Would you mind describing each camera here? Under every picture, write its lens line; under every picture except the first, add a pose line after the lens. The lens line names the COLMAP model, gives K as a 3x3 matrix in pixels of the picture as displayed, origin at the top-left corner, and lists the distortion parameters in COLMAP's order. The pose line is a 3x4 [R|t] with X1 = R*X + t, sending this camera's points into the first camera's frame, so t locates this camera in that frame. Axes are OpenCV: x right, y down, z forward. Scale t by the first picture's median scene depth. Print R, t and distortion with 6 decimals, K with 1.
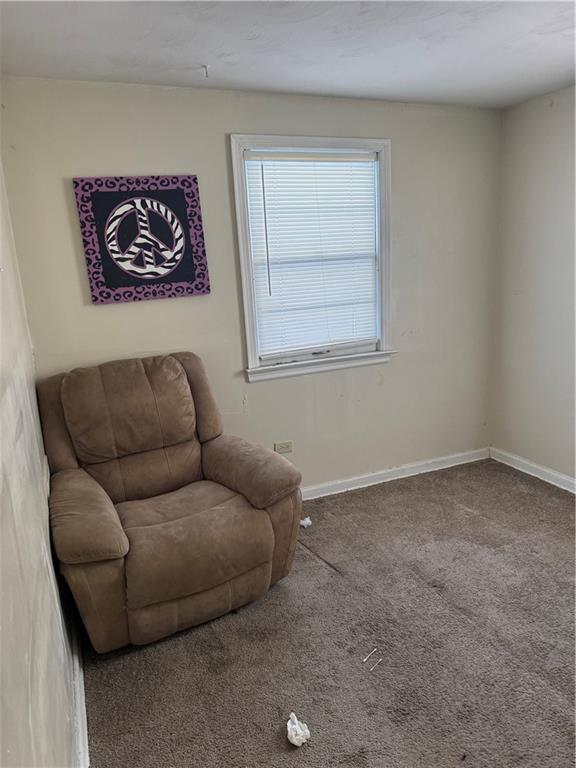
lens RADIAL K [[536.5, 0, 276.0], [0, 536.5, 385.6], [0, 0, 1]] dist [0.003770, -0.082789]
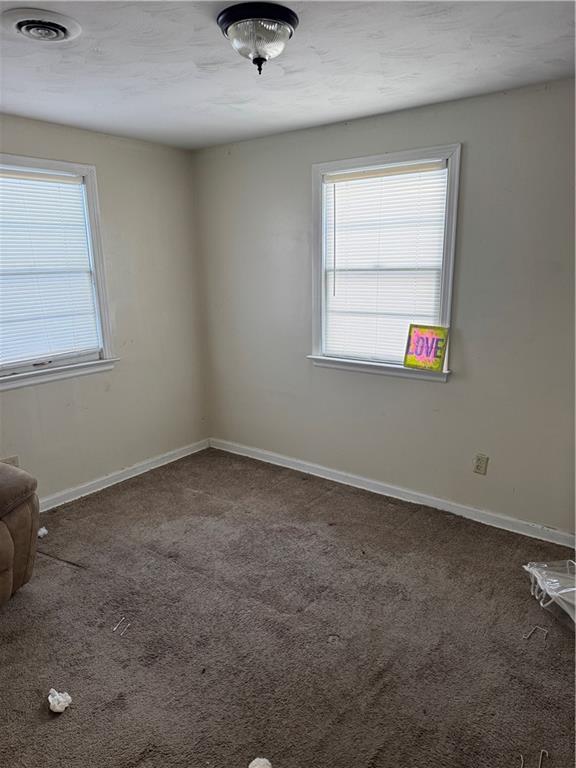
lens RADIAL K [[558.9, 0, 286.8], [0, 558.9, 387.0], [0, 0, 1]] dist [0.079397, -0.047699]
pose [[0.869273, -0.079283, 0.487933, -0.049165], [0.087288, 0.996163, 0.006357, 0.018745], [-0.486565, 0.037065, 0.872858, -0.192549]]
